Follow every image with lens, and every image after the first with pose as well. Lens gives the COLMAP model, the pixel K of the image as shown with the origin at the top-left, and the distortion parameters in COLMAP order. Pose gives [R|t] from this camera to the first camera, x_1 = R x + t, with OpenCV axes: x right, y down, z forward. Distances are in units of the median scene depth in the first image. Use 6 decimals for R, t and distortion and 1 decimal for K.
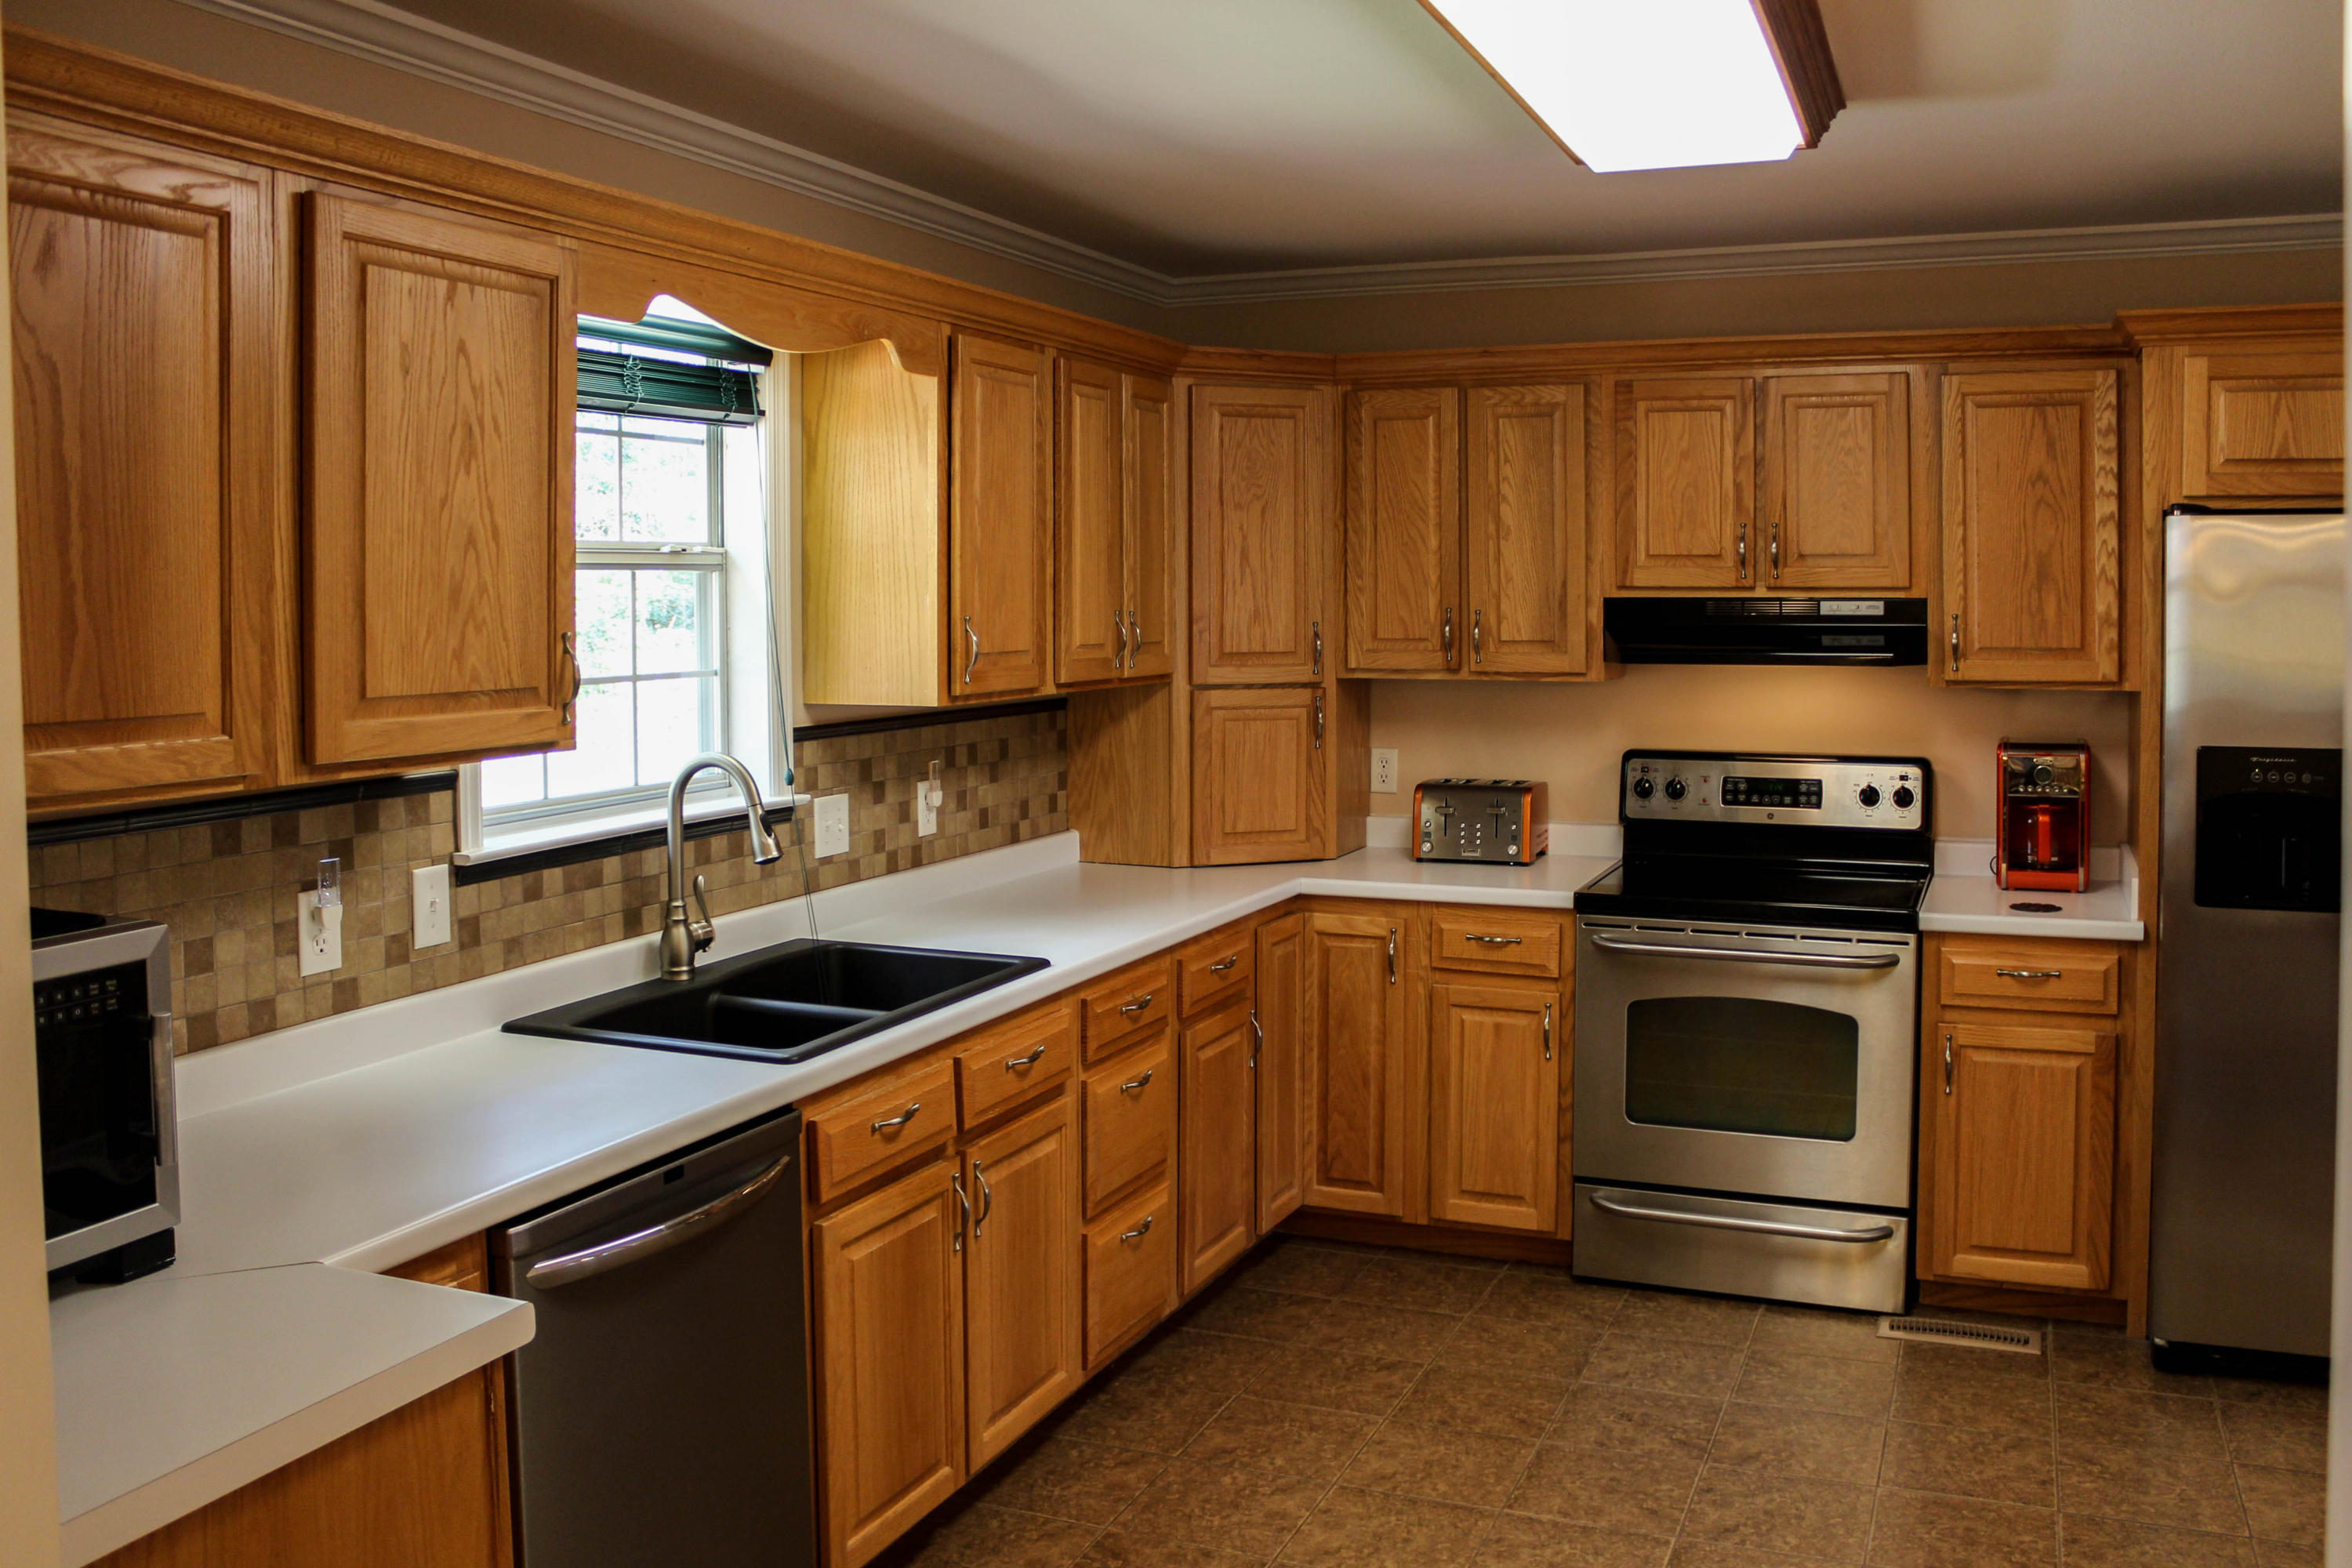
lens RADIAL K [[2041.6, 0, 1178.0], [0, 2041.6, 888.3], [0, 0, 1]] dist [-0.118012, 0.090578]
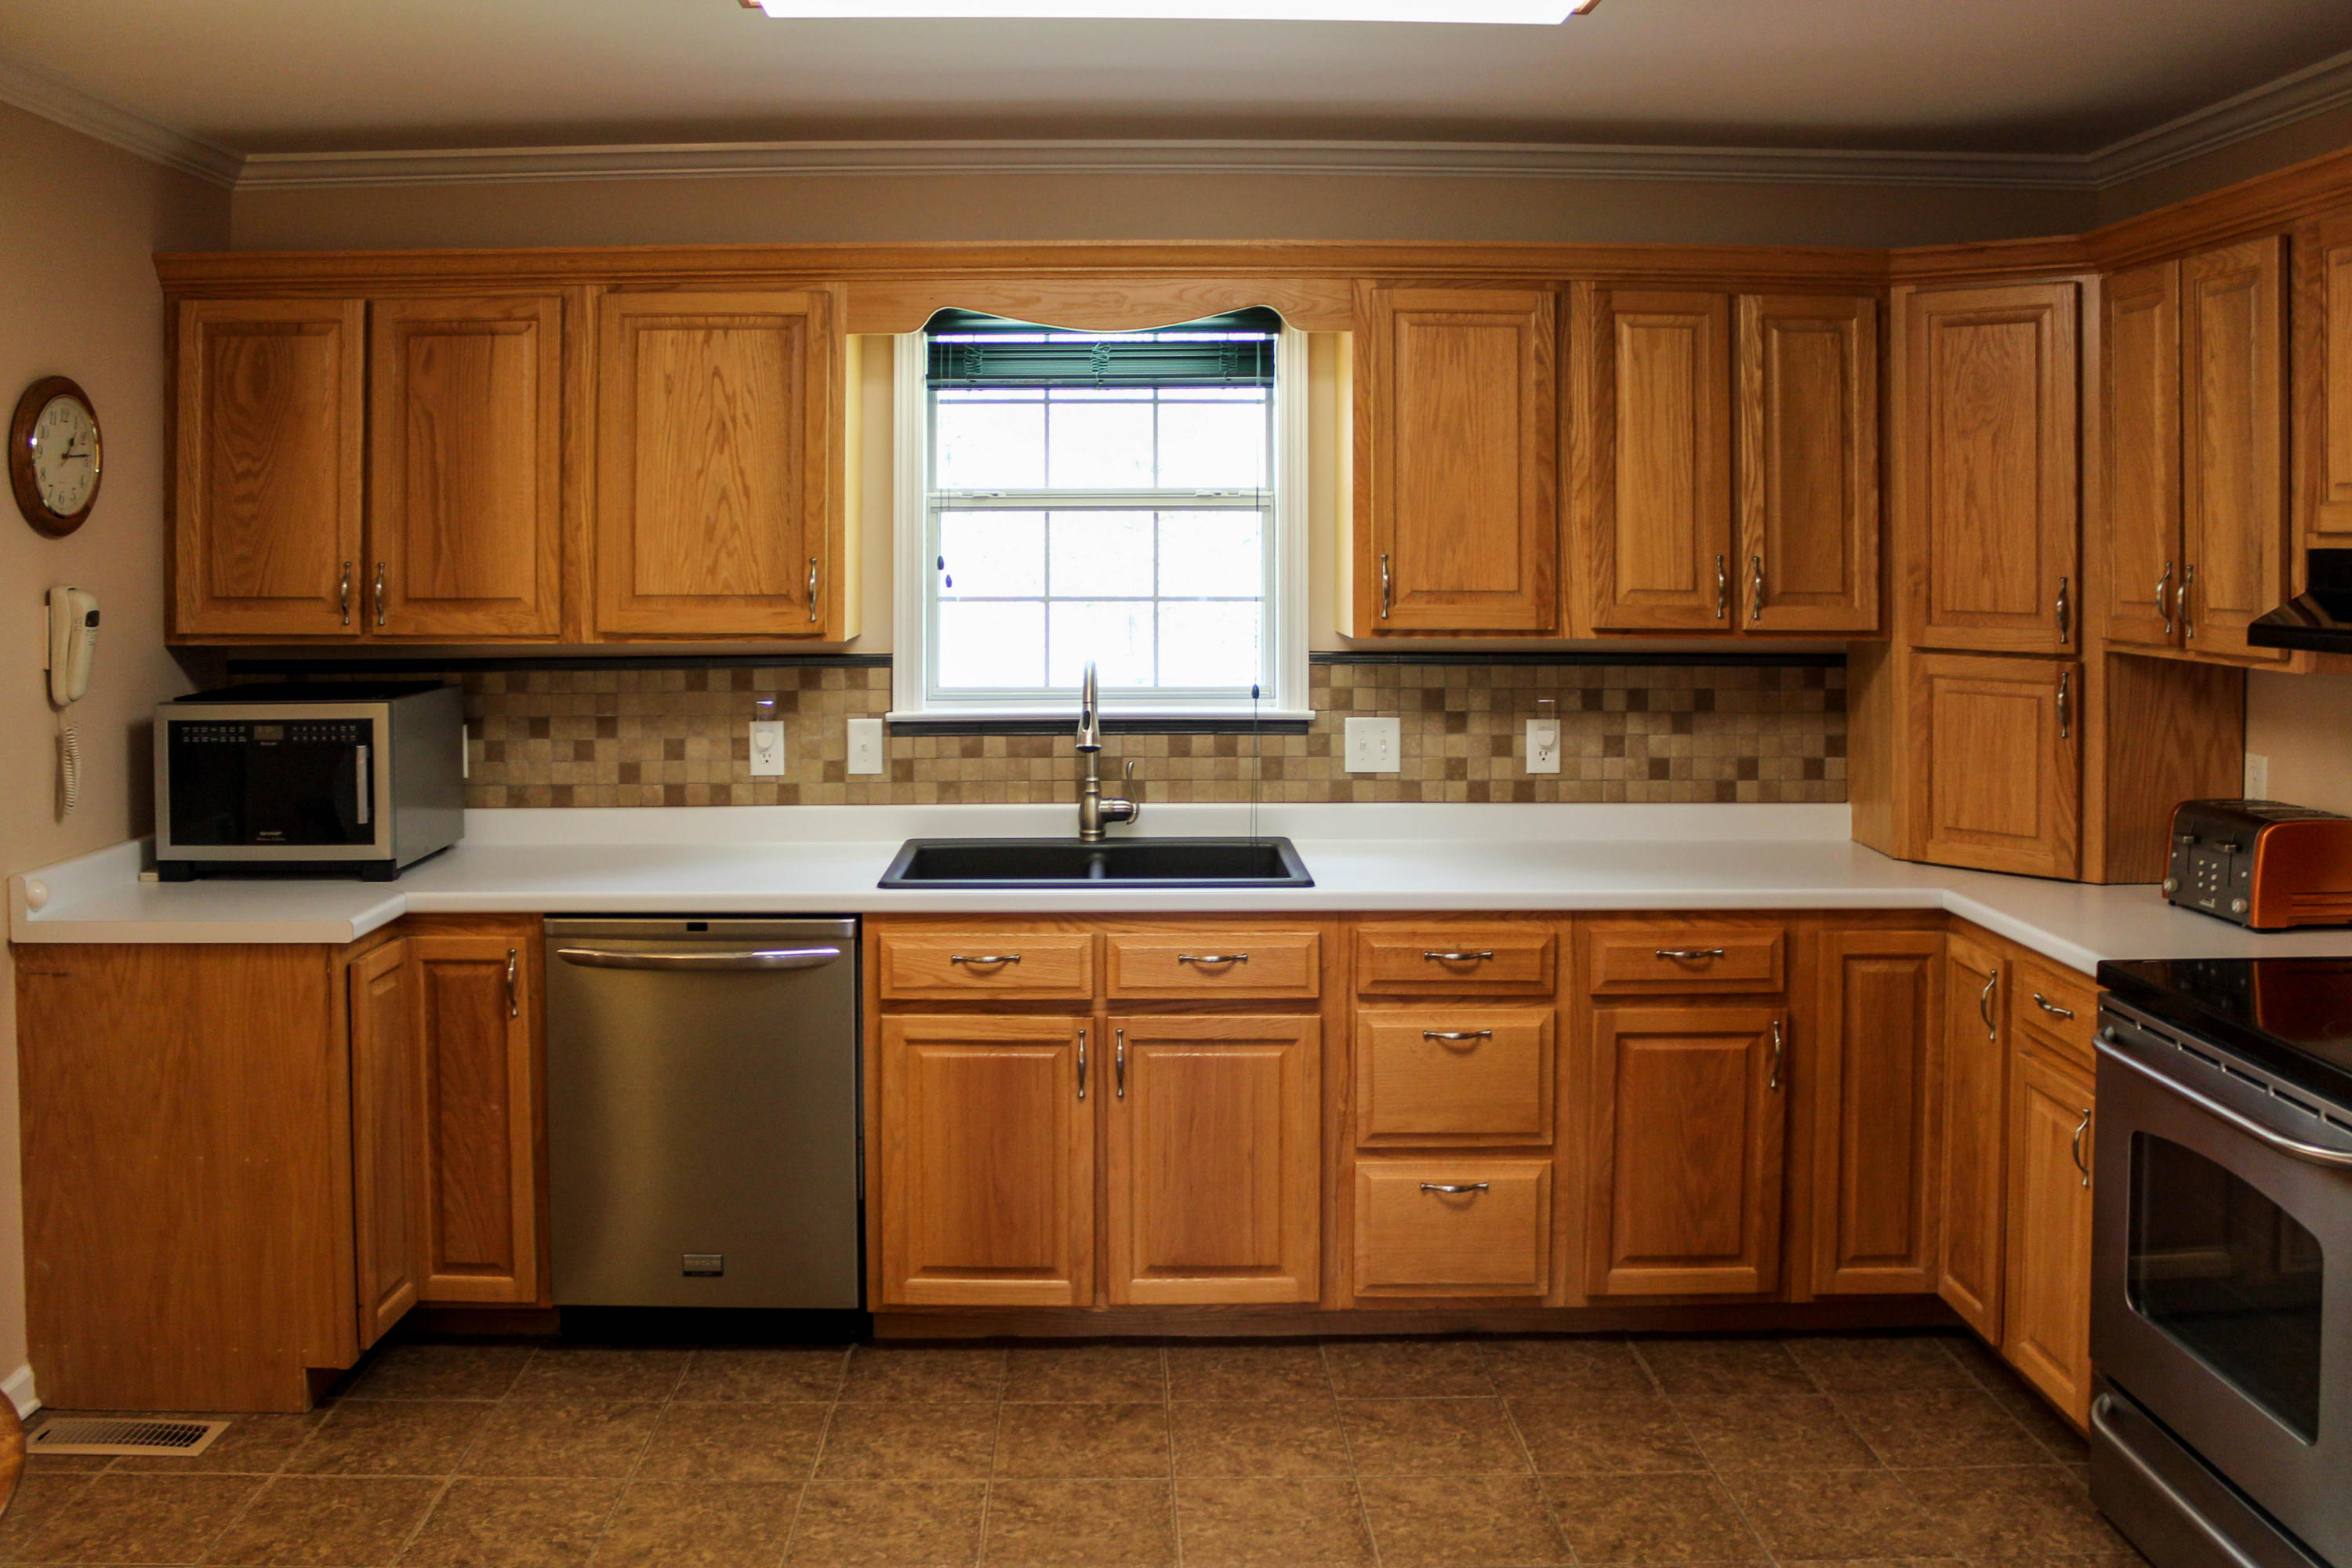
lens RADIAL K [[2051.4, 0, 1176.0], [0, 2051.4, 784.0], [0, 0, 1]] dist [-0.186636, 0.177438]
pose [[0.373712, 0.114679, -0.920428, 0.778591], [-0.134248, 0.988566, 0.068661, -0.069626], [0.917778, 0.097906, 0.384834, 0.475652]]
